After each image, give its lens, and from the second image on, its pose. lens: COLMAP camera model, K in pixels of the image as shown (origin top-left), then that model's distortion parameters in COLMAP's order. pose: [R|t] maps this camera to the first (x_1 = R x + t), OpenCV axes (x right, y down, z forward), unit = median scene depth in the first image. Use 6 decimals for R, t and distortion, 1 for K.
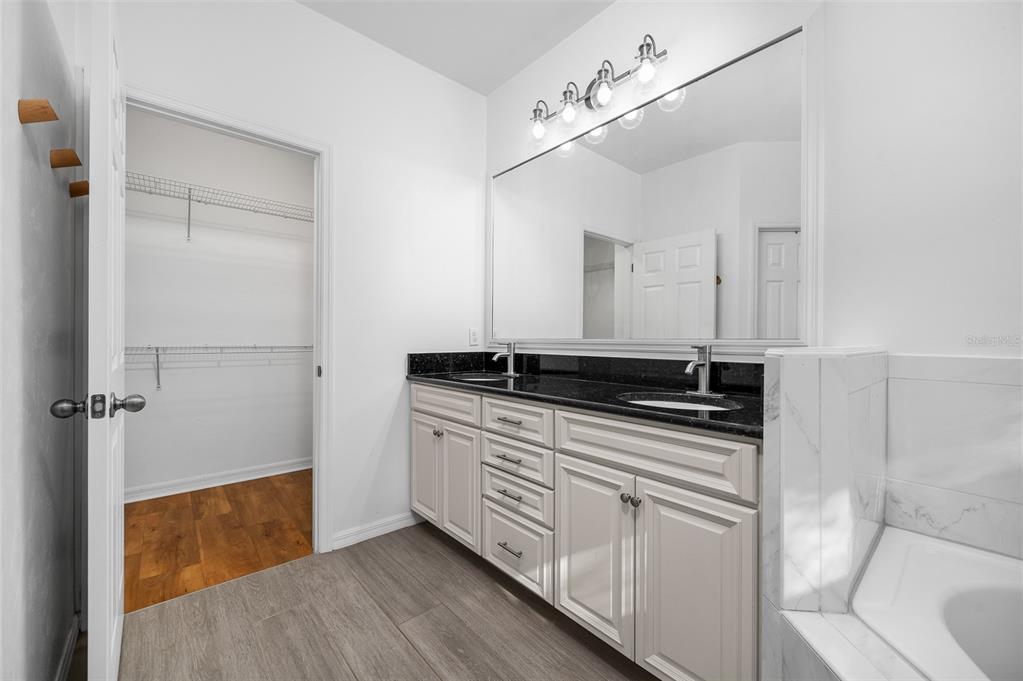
lens RADIAL K [[411.8, 0, 515.9], [0, 411.8, 334.4], [0, 0, 1]] dist [0.000276, 0.000358]
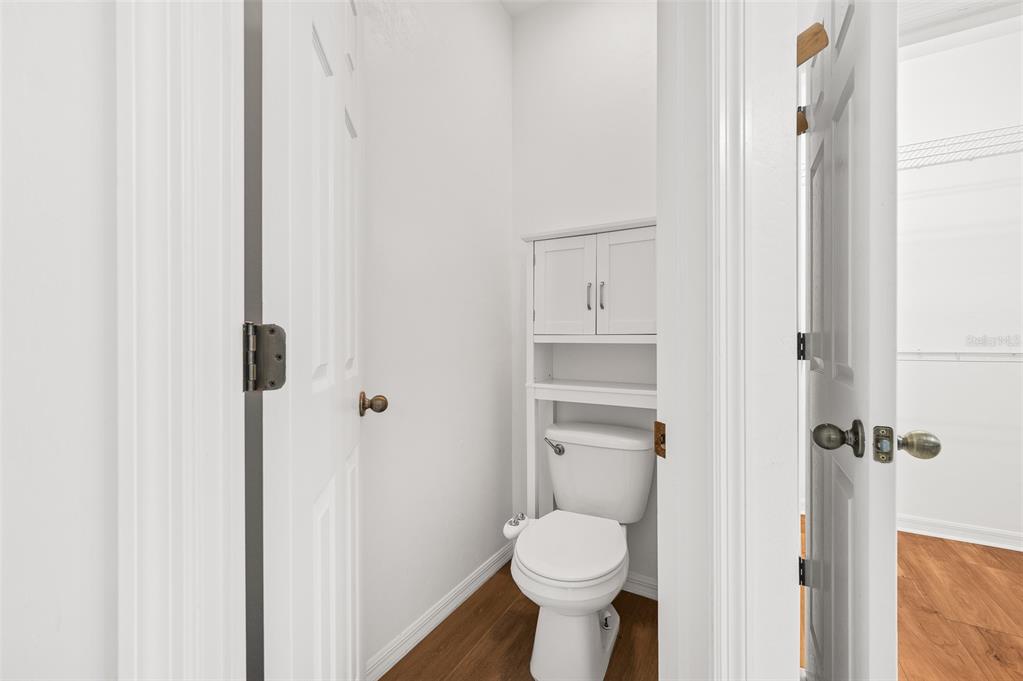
lens RADIAL K [[411.8, 0, 511.4], [0, 411.8, 342.1], [0, 0, 1]] dist [0.000276, 0.000358]
pose [[0.348758, 0.003574, -0.937206, -0.276852], [0.008278, 0.999942, 0.006894, 0.001445], [0.937176, -0.010163, 0.348709, 0.100715]]
